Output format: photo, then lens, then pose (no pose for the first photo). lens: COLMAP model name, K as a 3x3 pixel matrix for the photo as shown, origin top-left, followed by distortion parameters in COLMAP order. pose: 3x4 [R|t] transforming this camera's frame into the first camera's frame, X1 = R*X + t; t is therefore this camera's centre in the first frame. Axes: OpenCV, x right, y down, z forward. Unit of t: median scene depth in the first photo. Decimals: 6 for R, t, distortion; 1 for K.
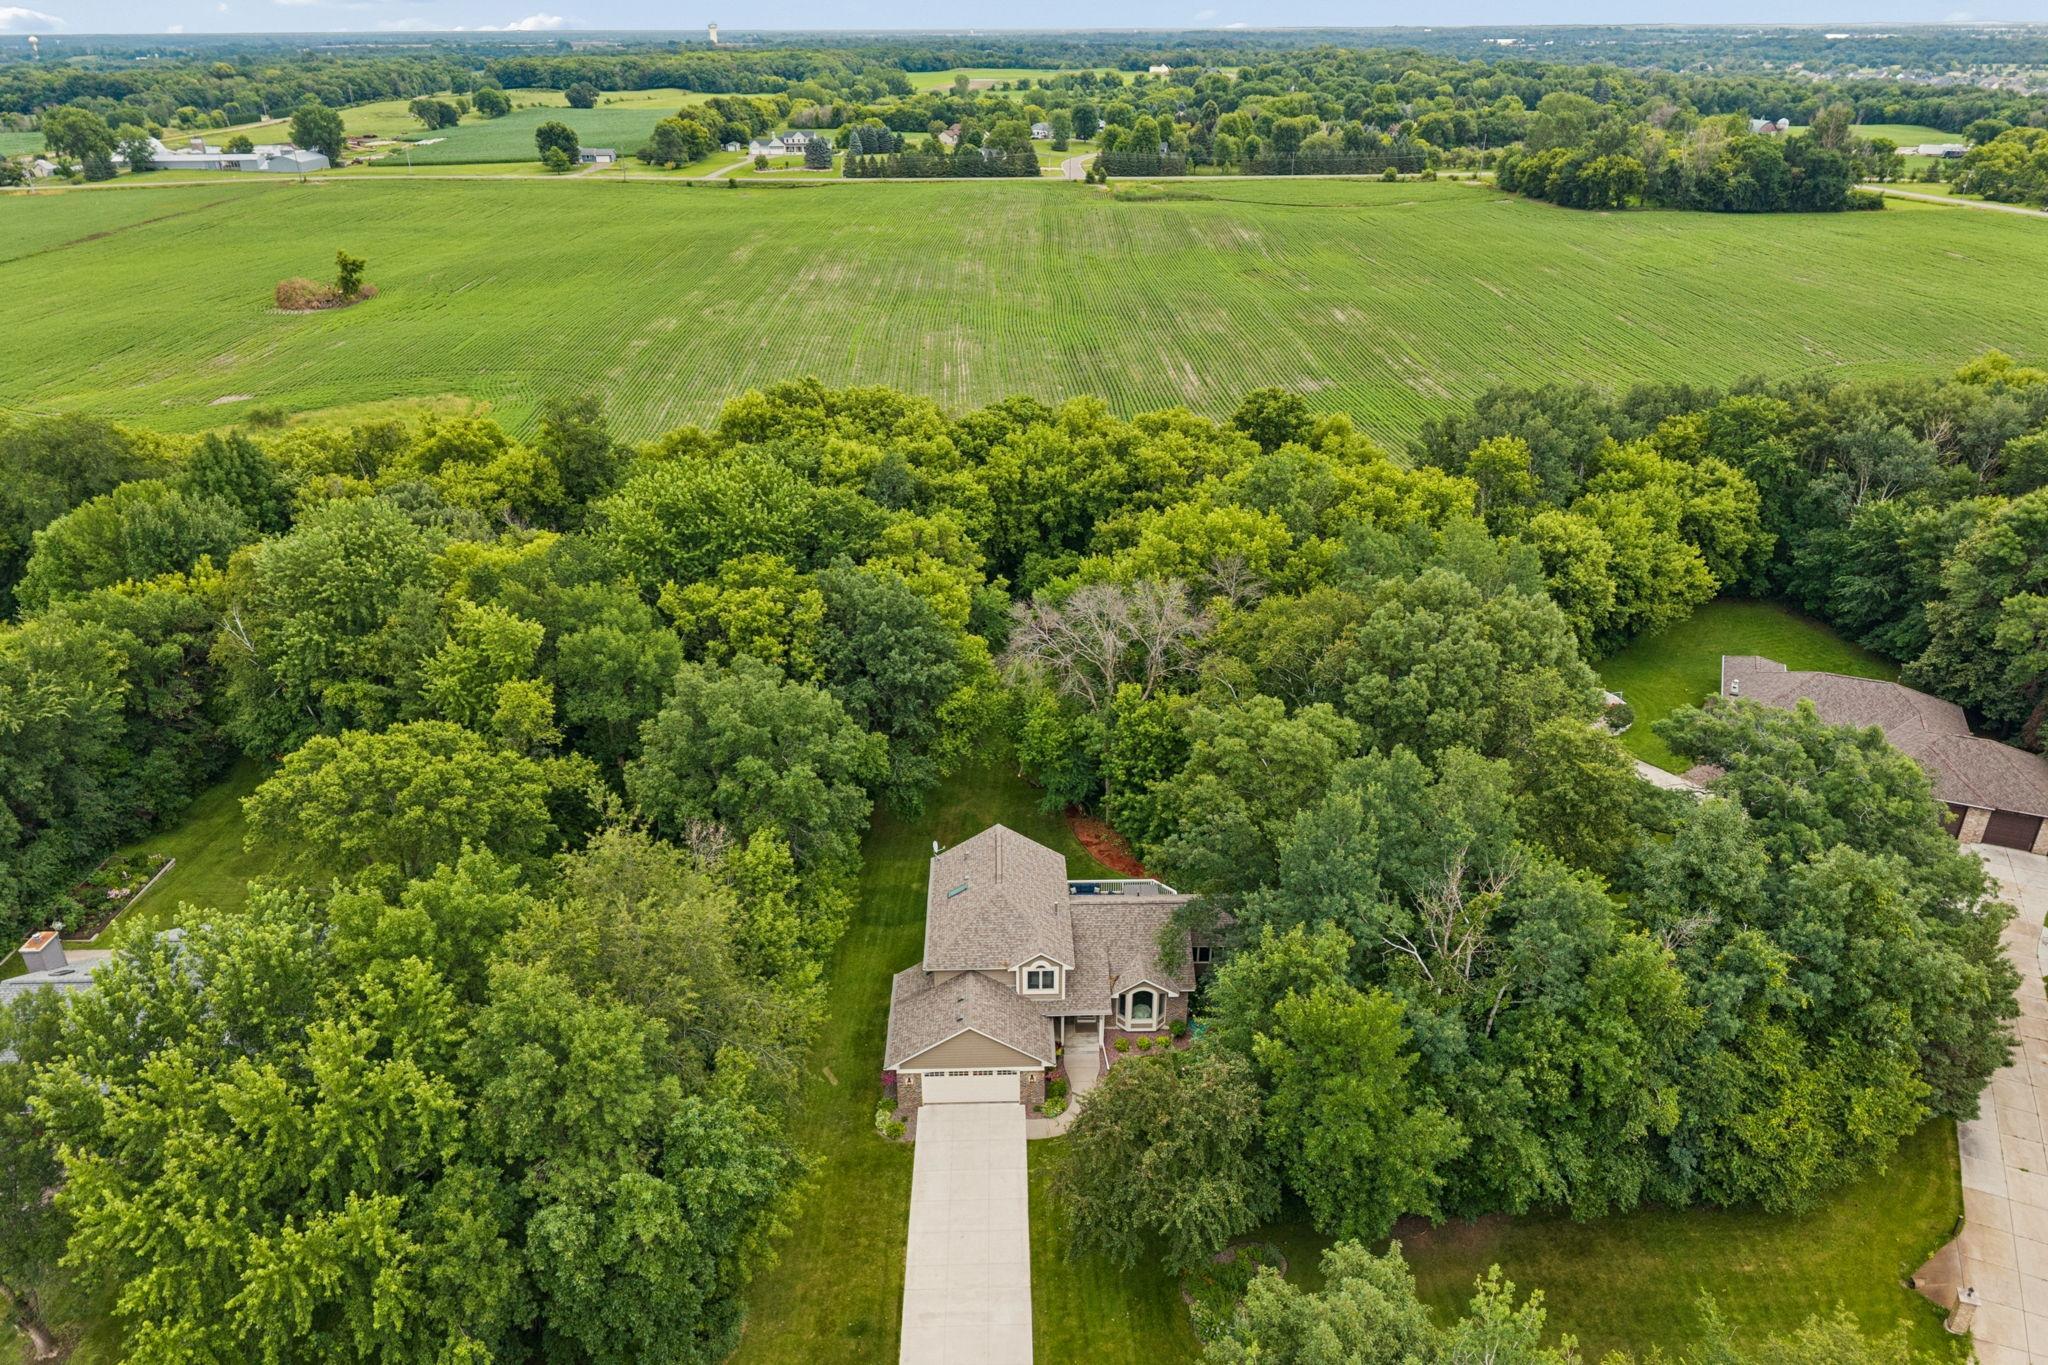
lens RADIAL K [[1408.4, 0, 1011.3], [0, 1408.4, 709.3], [0, 0, 1]] dist [0.028058, -0.030774]
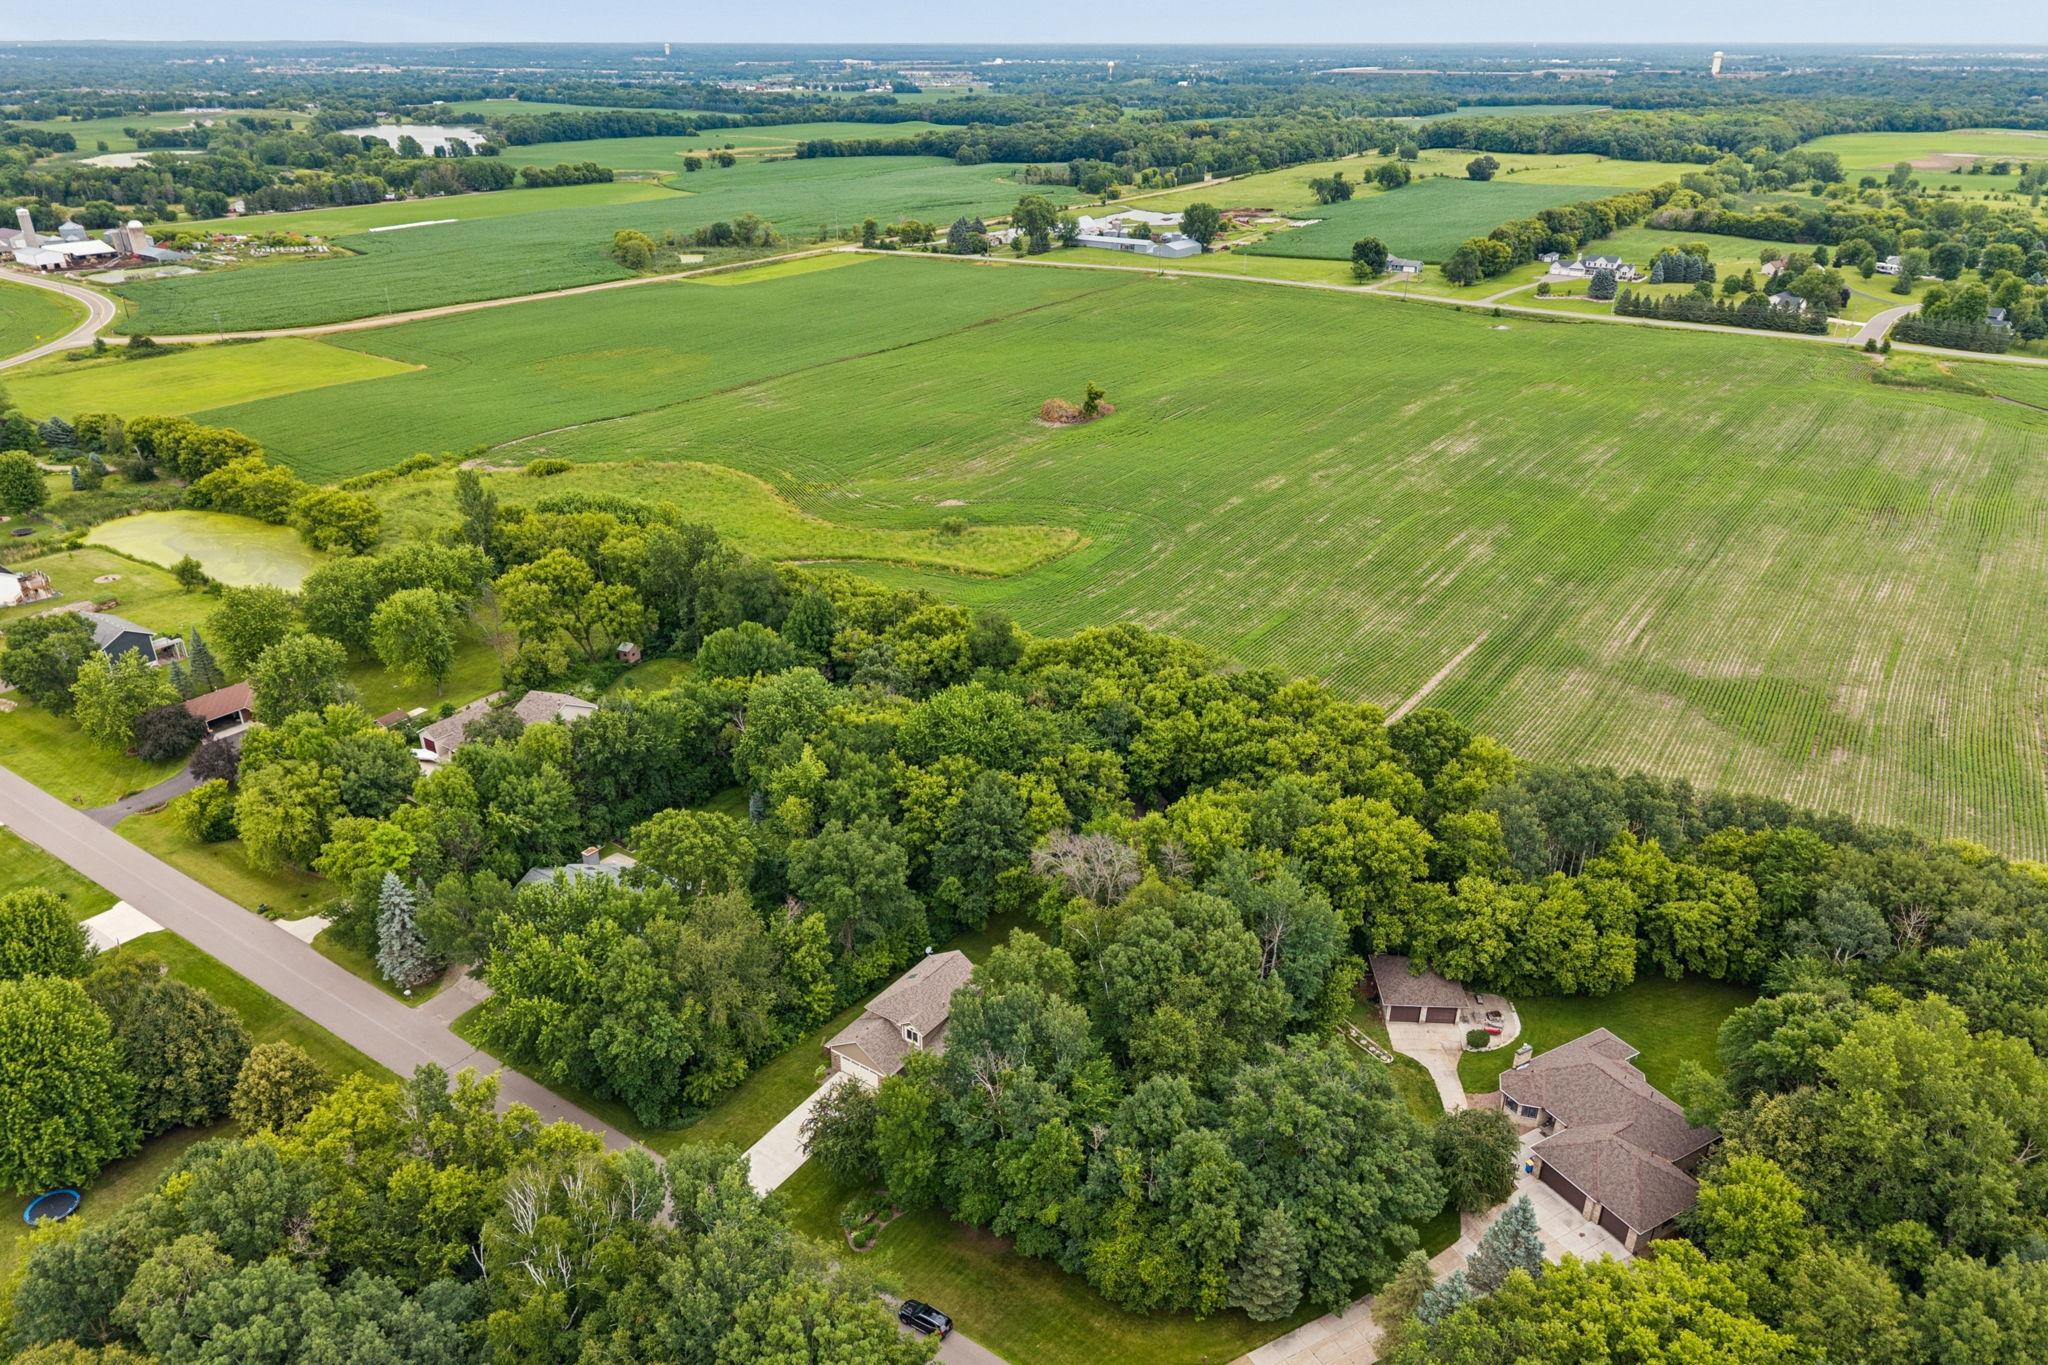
lens RADIAL K [[1403.8, 0, 1022.0], [0, 1403.8, 720.5], [0, 0, 1]] dist [0.042333, -0.039848]
pose [[0.805221, 0.263118, -0.531402, 0.590971], [-0.257833, 0.962371, 0.085820, -0.239525], [0.533987, 0.067908, 0.842761, -0.318282]]
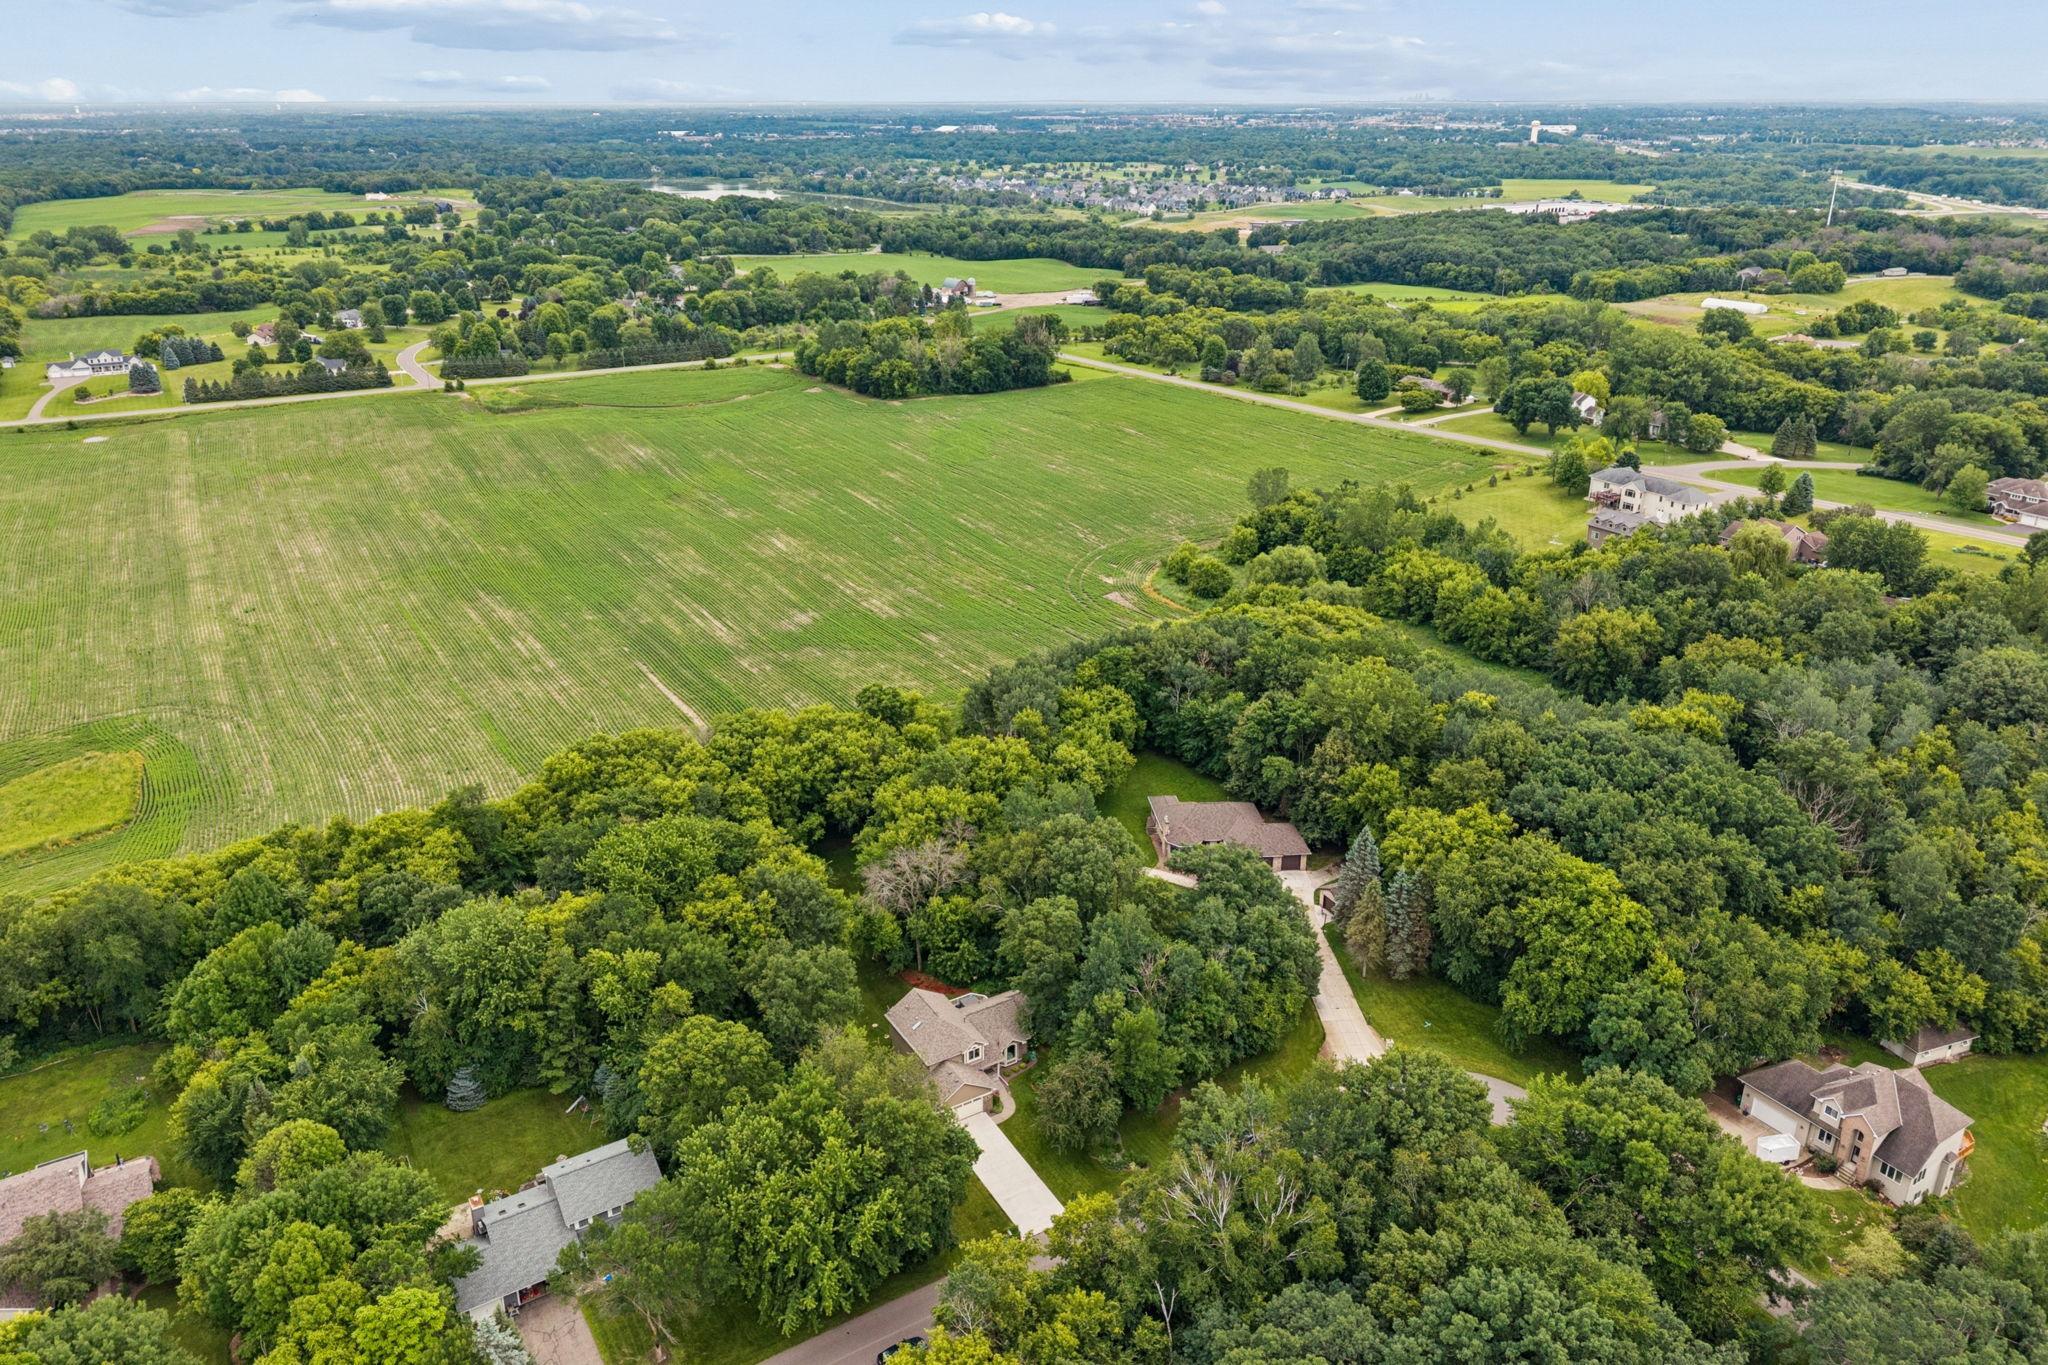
lens RADIAL K [[1466.5, 0, 986.5], [0, 1466.5, 610.6], [0, 0, 1]] dist [0.099770, -0.210164]
pose [[0.868295, -0.162424, 0.468702, -0.521515], [0.210538, 0.976216, -0.051735, -0.200475], [-0.449151, 0.143600, 0.881840, -0.634256]]
